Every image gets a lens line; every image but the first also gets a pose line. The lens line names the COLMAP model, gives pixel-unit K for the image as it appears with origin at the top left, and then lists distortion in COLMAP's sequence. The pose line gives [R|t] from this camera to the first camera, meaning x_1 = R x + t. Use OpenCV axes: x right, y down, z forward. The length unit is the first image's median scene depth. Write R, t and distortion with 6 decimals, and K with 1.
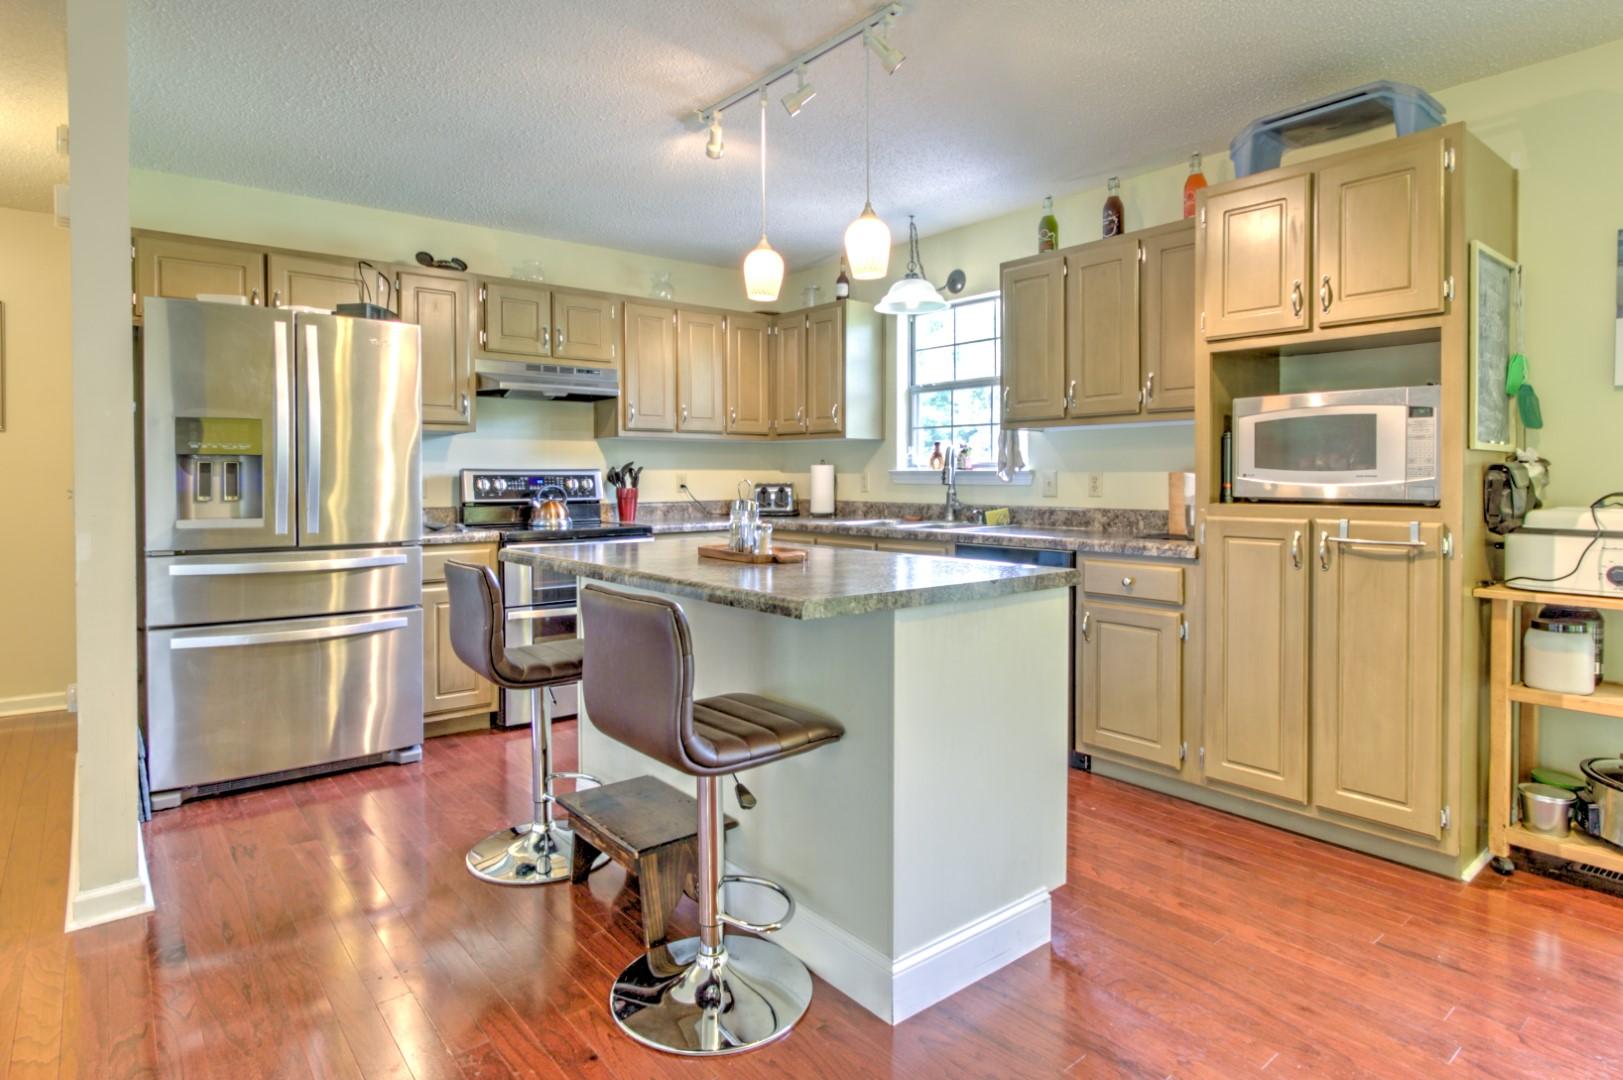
lens RADIAL K [[886.3, 0, 813.8], [0, 886.3, 493.5], [0, 0, 1]] dist [-0.001347, 0.002262]
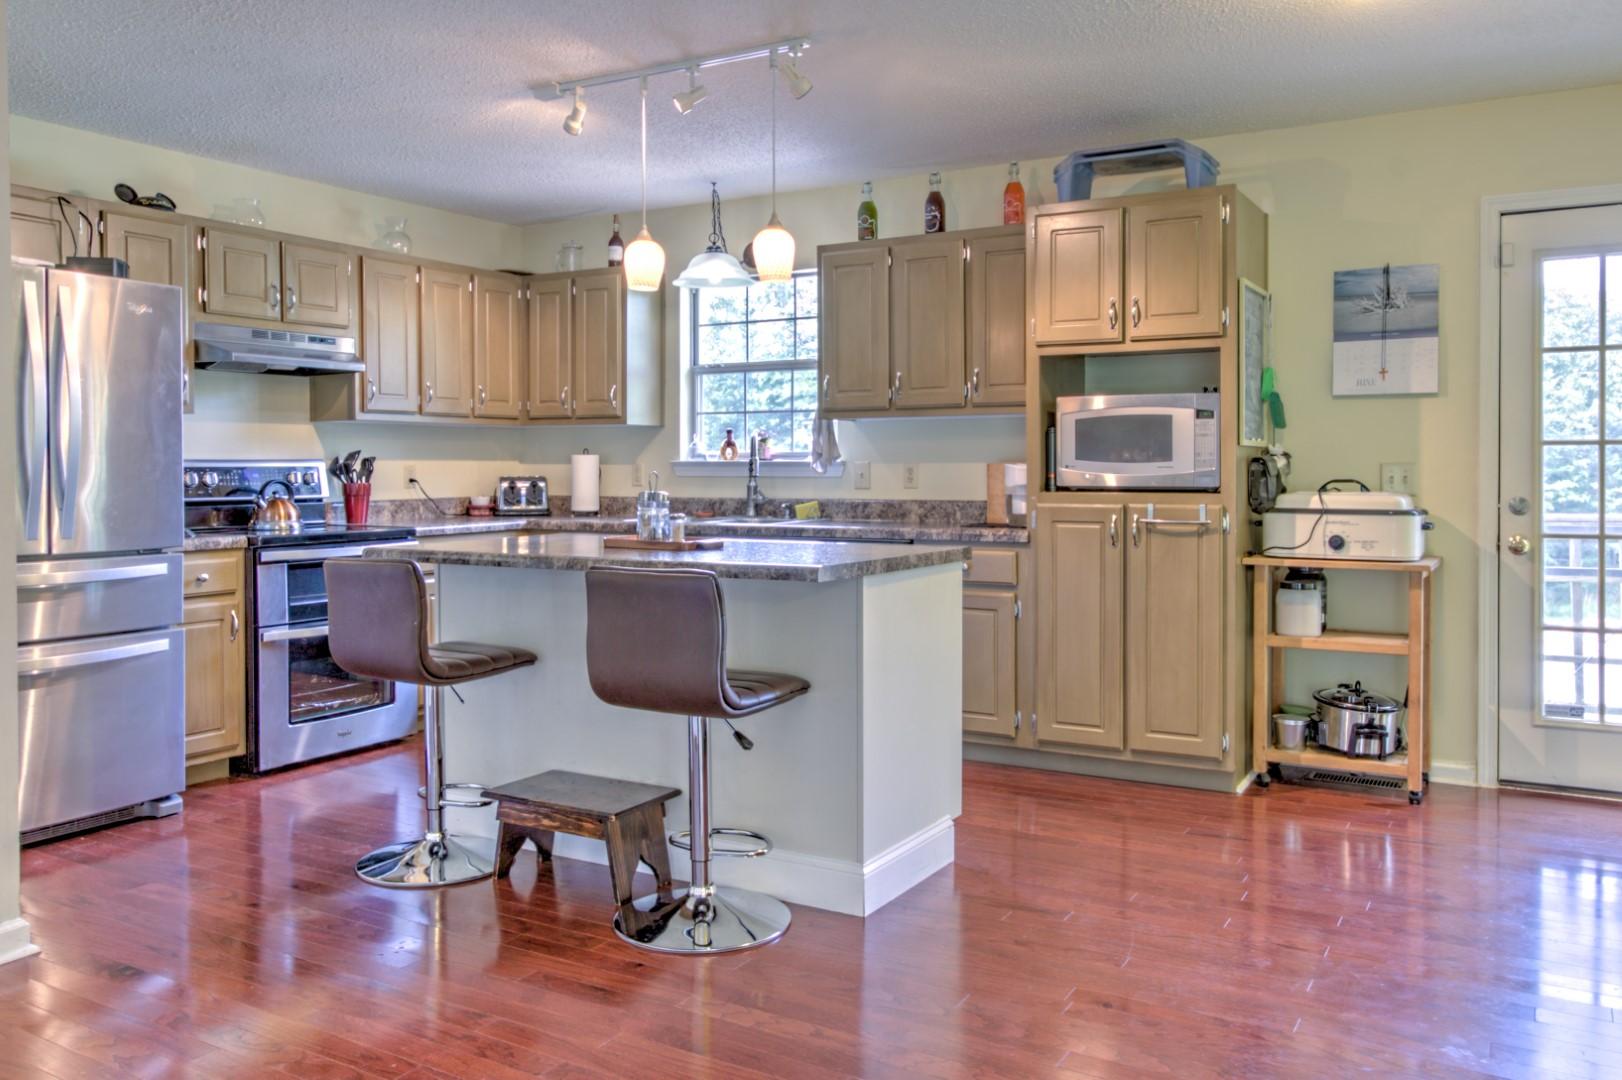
lens RADIAL K [[1267.4, 0, 812.6], [0, 1267.4, 495.6], [0, 0, 1]] dist [0.007081, 0.005054]
pose [[0.940395, -0.009200, 0.339959, -0.342033], [0.008233, 0.999957, 0.004284, 0.006225], [-0.339984, -0.001230, 0.940430, -0.374878]]
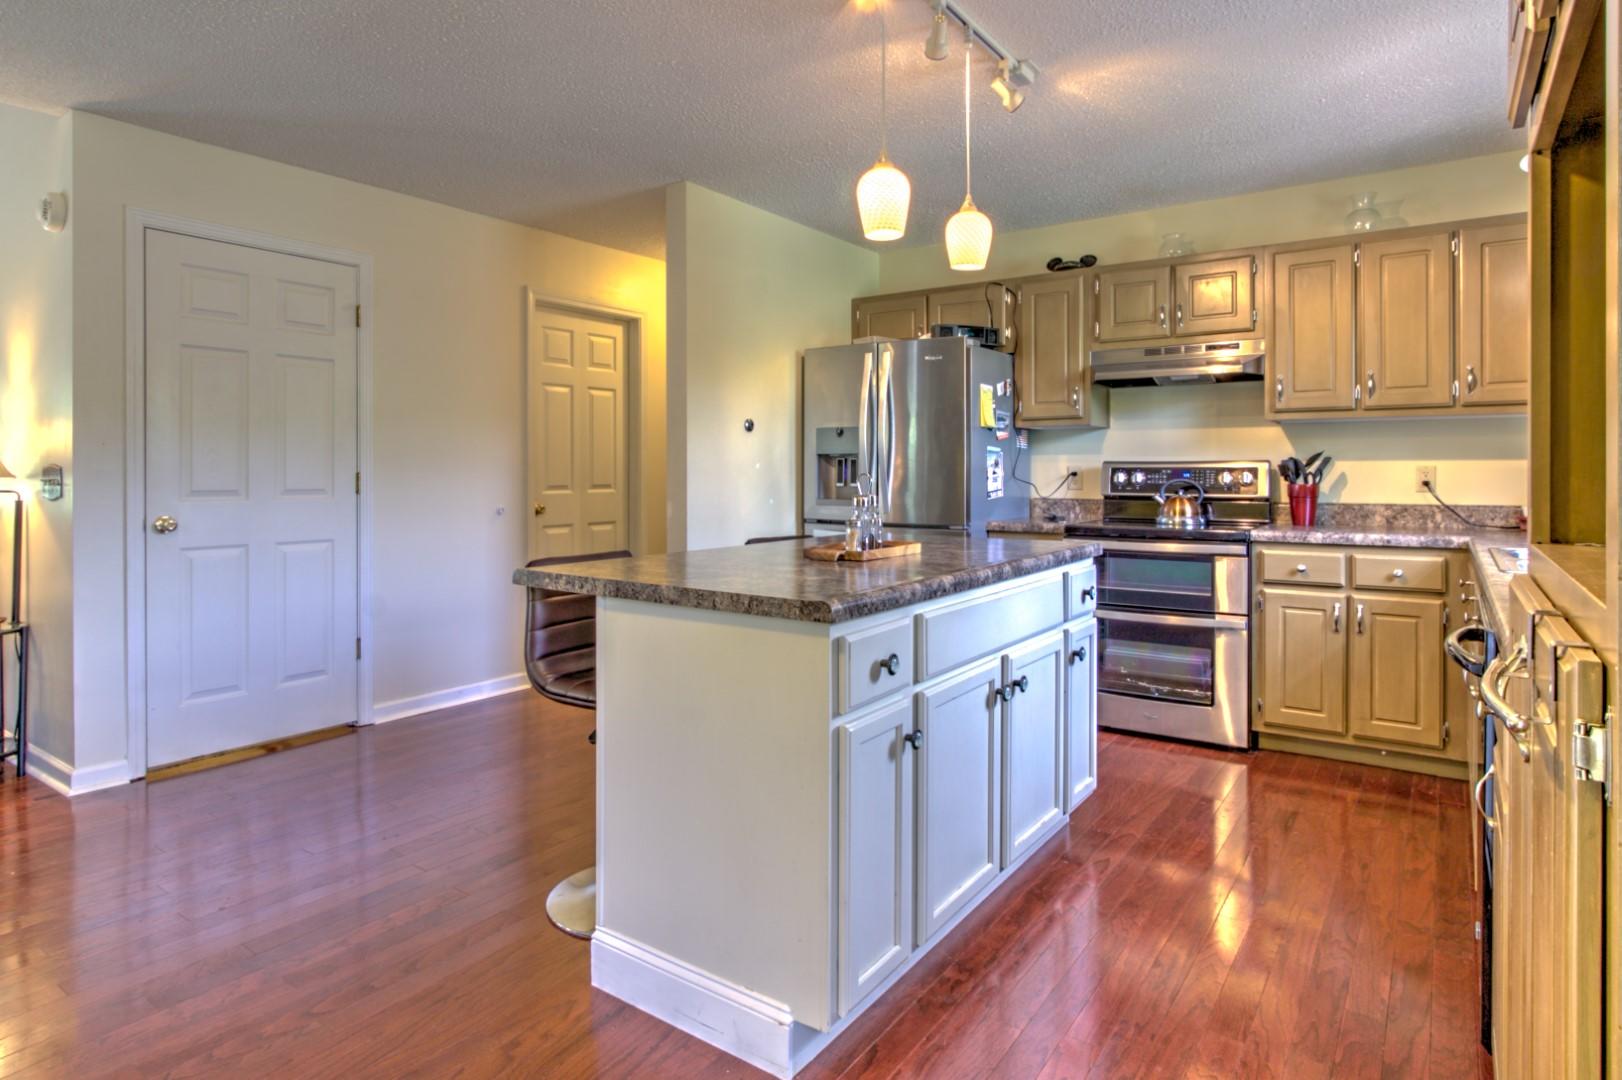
lens RADIAL K [[907.9, 0, 772.9], [0, 907.9, 475.8], [0, 0, 1]] dist [-0.018523, 0.000174]
pose [[0.242118, 0.010021, -0.970195, 0.725887], [-0.018385, 0.999815, 0.005739, -0.015398], [0.970073, 0.016447, 0.242257, 0.558218]]
